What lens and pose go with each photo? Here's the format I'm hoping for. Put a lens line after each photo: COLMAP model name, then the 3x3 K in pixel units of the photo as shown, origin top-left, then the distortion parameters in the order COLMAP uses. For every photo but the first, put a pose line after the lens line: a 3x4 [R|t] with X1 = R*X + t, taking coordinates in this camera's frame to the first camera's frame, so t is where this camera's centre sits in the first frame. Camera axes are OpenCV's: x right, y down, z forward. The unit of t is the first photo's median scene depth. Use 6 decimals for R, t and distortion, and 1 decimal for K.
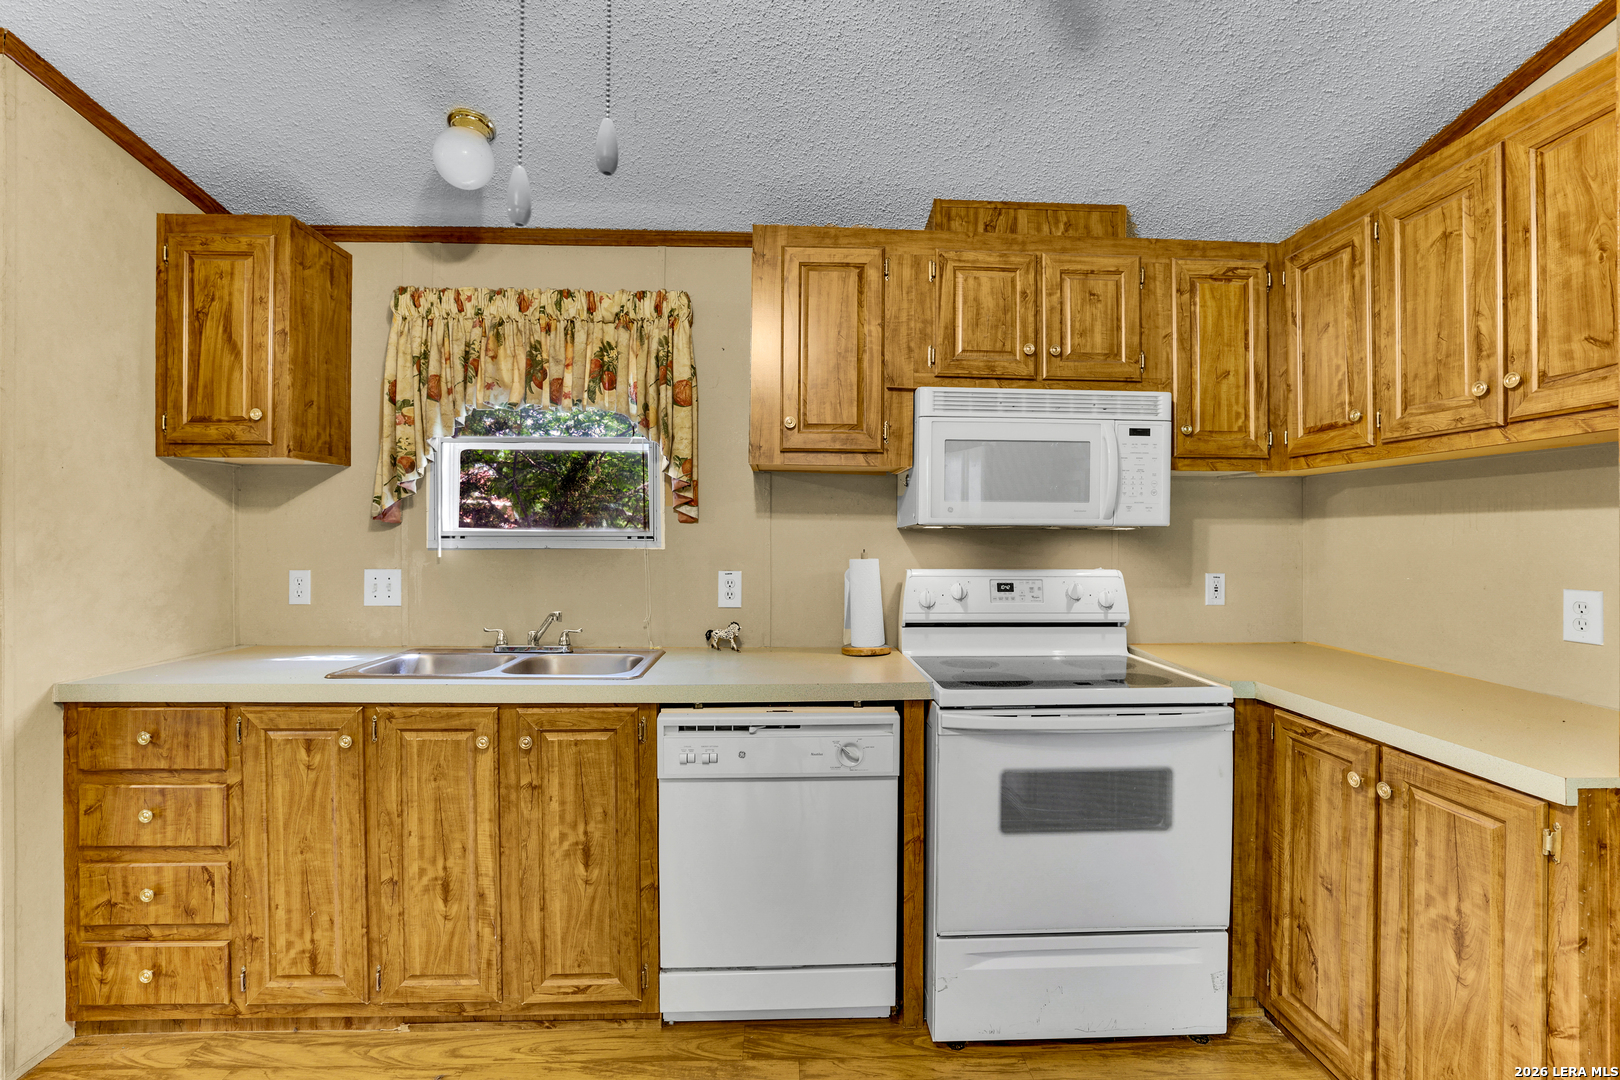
lens RADIAL K [[710.0, 0, 820.6], [0, 710.0, 533.4], [0, 0, 1]] dist [-0.028459, 0.008223]
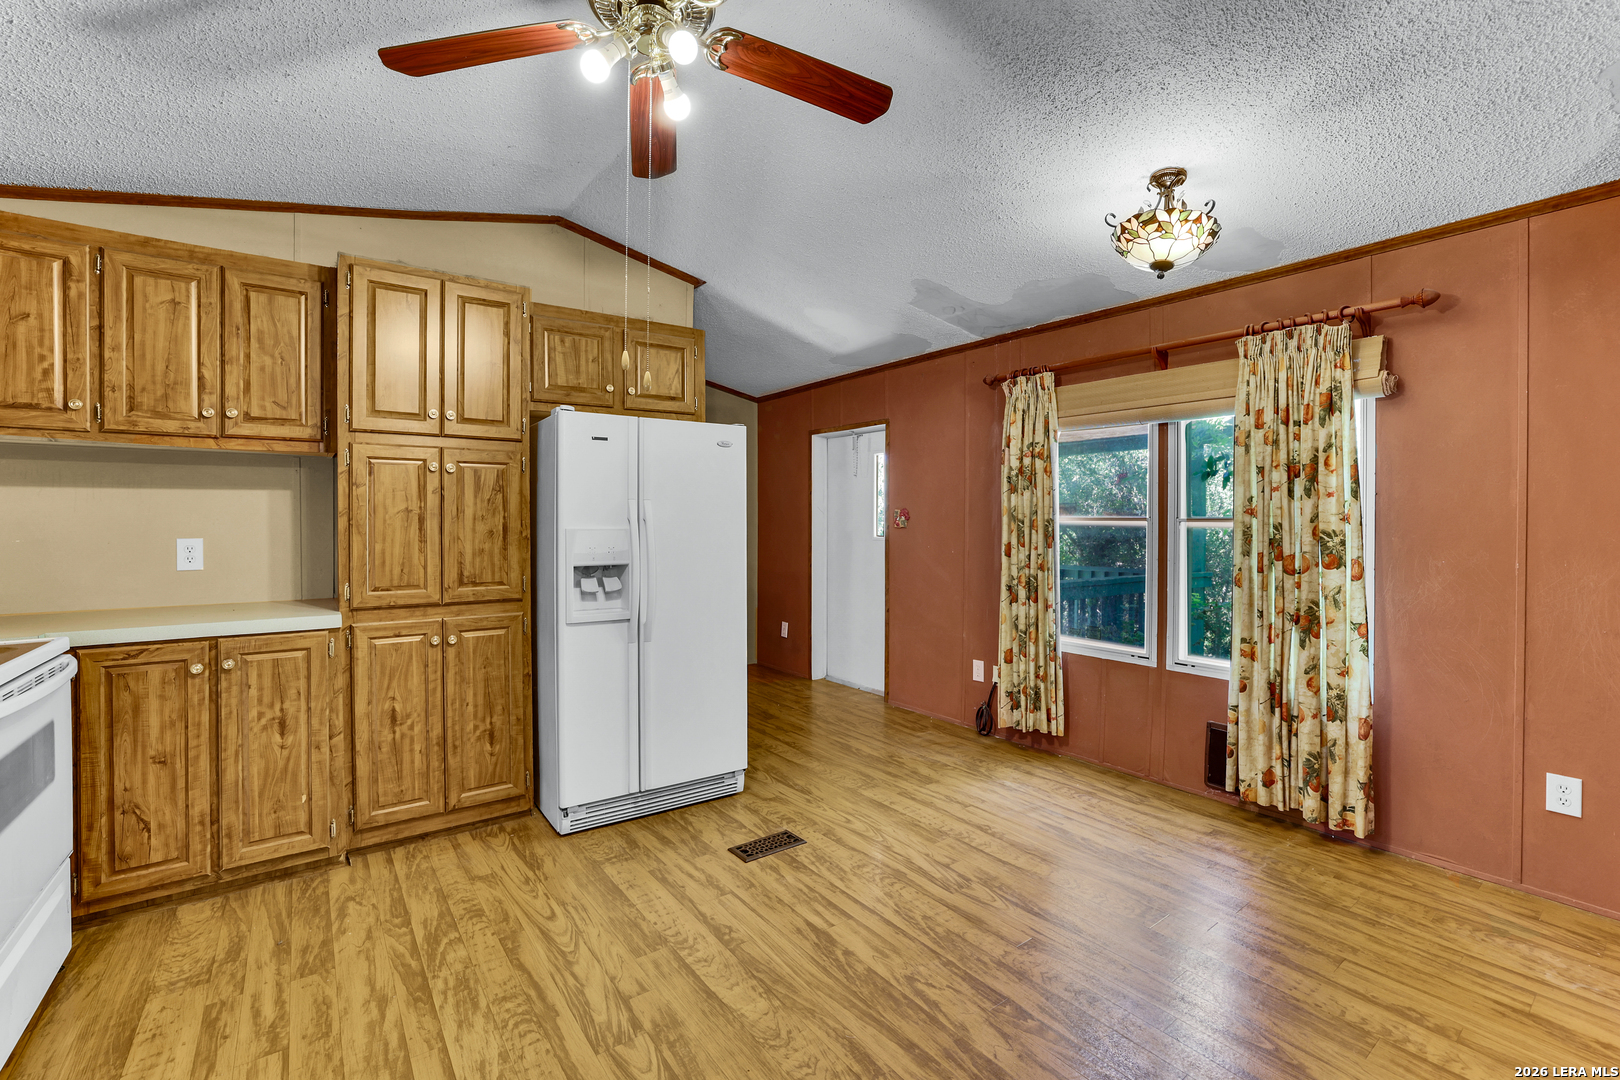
lens RADIAL K [[710.0, 0, 801.8], [0, 710.0, 533.9], [0, 0, 1]] dist [-0.028459, 0.008223]
pose [[-0.561421, -0.016262, 0.827371, -1.078695], [-0.000437, 0.999813, 0.019355, 0.038071], [-0.827530, 0.010505, -0.561323, 0.715840]]
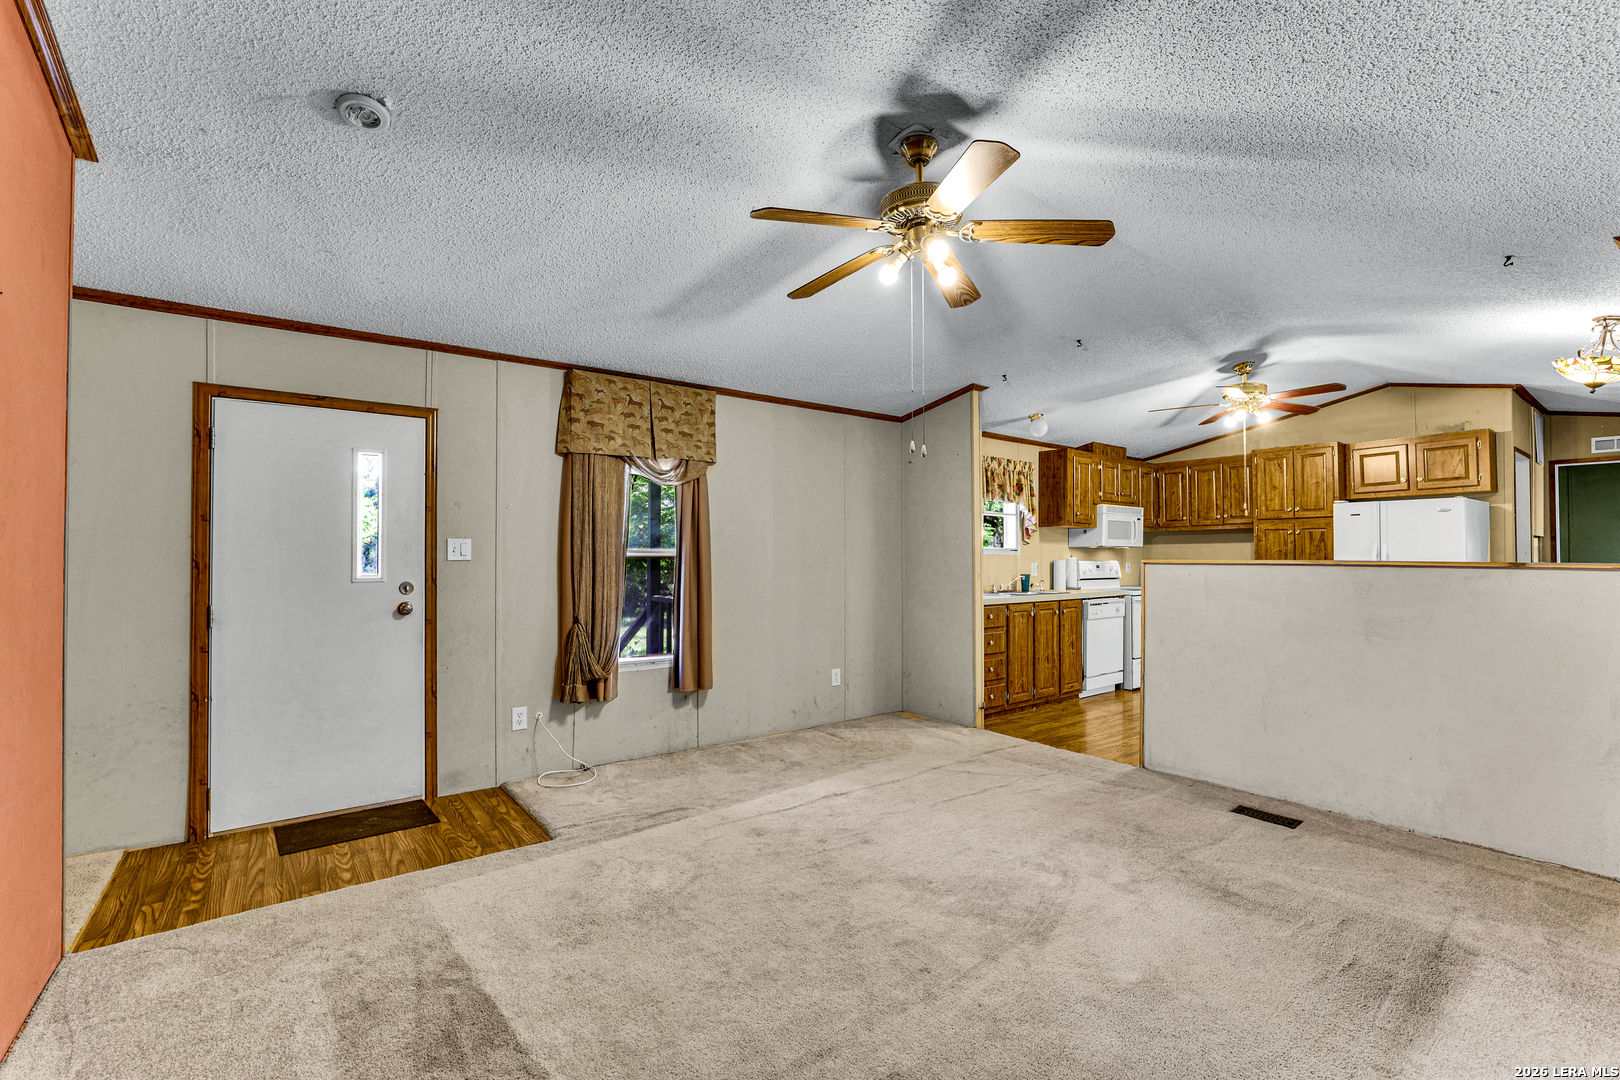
lens RADIAL K [[710.0, 0, 812.2], [0, 710.0, 549.2], [0, 0, 1]] dist [-0.028459, 0.008223]
pose [[0.816925, 0.002866, 0.576736, -3.537031], [0.002823, 0.999956, -0.008968, 0.033509], [-0.576736, 0.008954, 0.816881, -1.107998]]
